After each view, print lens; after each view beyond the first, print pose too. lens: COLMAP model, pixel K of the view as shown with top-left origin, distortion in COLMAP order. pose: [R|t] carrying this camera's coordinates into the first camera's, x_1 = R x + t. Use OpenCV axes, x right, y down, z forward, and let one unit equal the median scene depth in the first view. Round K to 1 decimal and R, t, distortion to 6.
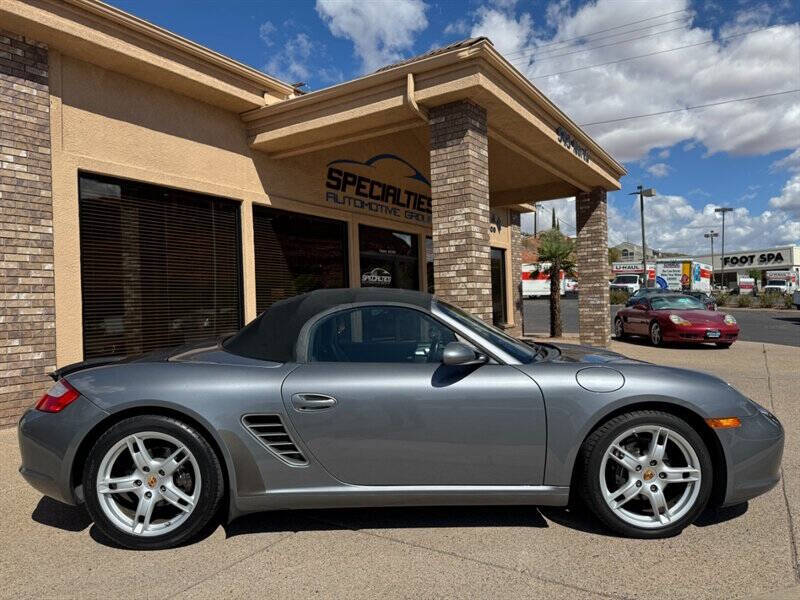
lens RADIAL K [[567.8, 0, 394.6], [0, 567.8, 297.9], [0, 0, 1]] dist [0.034772, -0.037228]
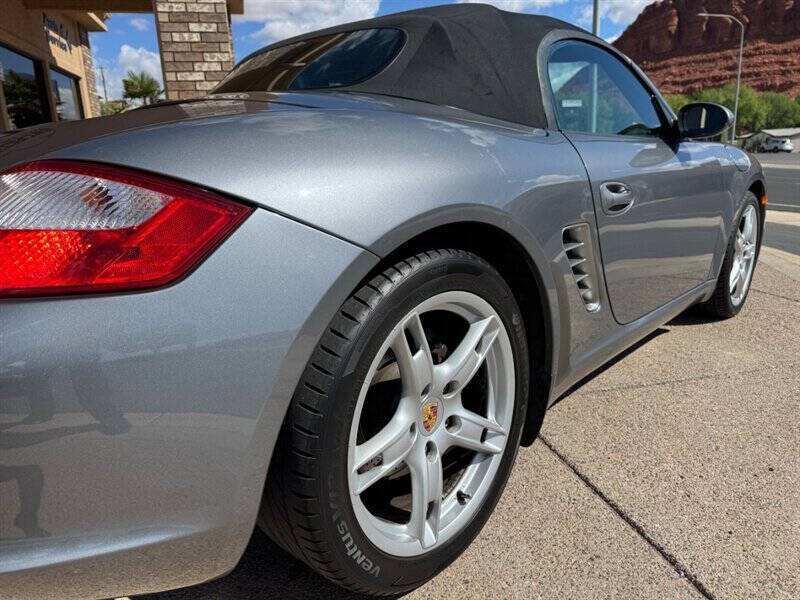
lens RADIAL K [[567.8, 0, 392.8], [0, 567.8, 302.9], [0, 0, 1]] dist [0.034772, -0.037228]
pose [[0.677119, -0.179842, 0.713559, -0.275793], [0.005584, 0.970904, 0.239403, 0.058806], [-0.735852, -0.158119, 0.658422, 0.304691]]
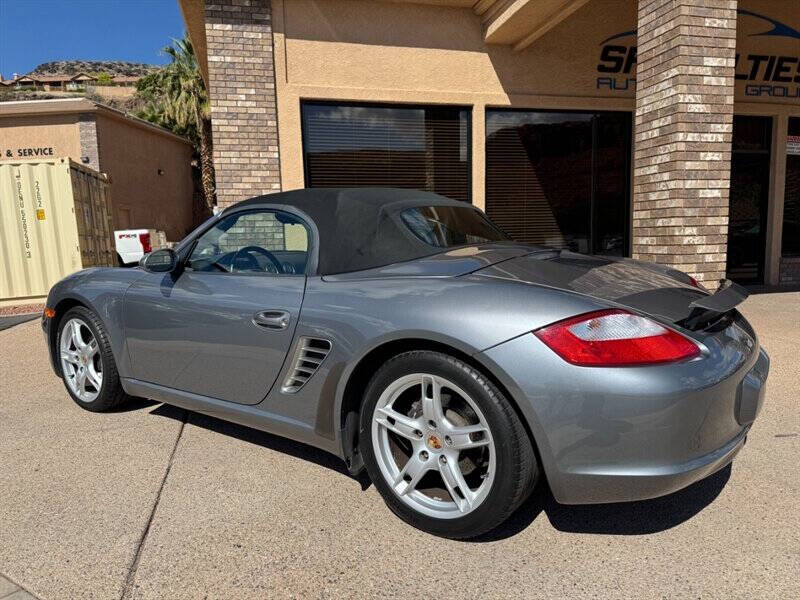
lens RADIAL K [[567.8, 0, 394.3], [0, 567.8, 303.5], [0, 0, 1]] dist [0.034772, -0.037228]
pose [[0.724224, 0.093907, -0.683140, 0.356627], [0.011120, 0.988964, 0.147736, 0.014138], [0.689475, -0.114591, 0.715188, 0.232722]]
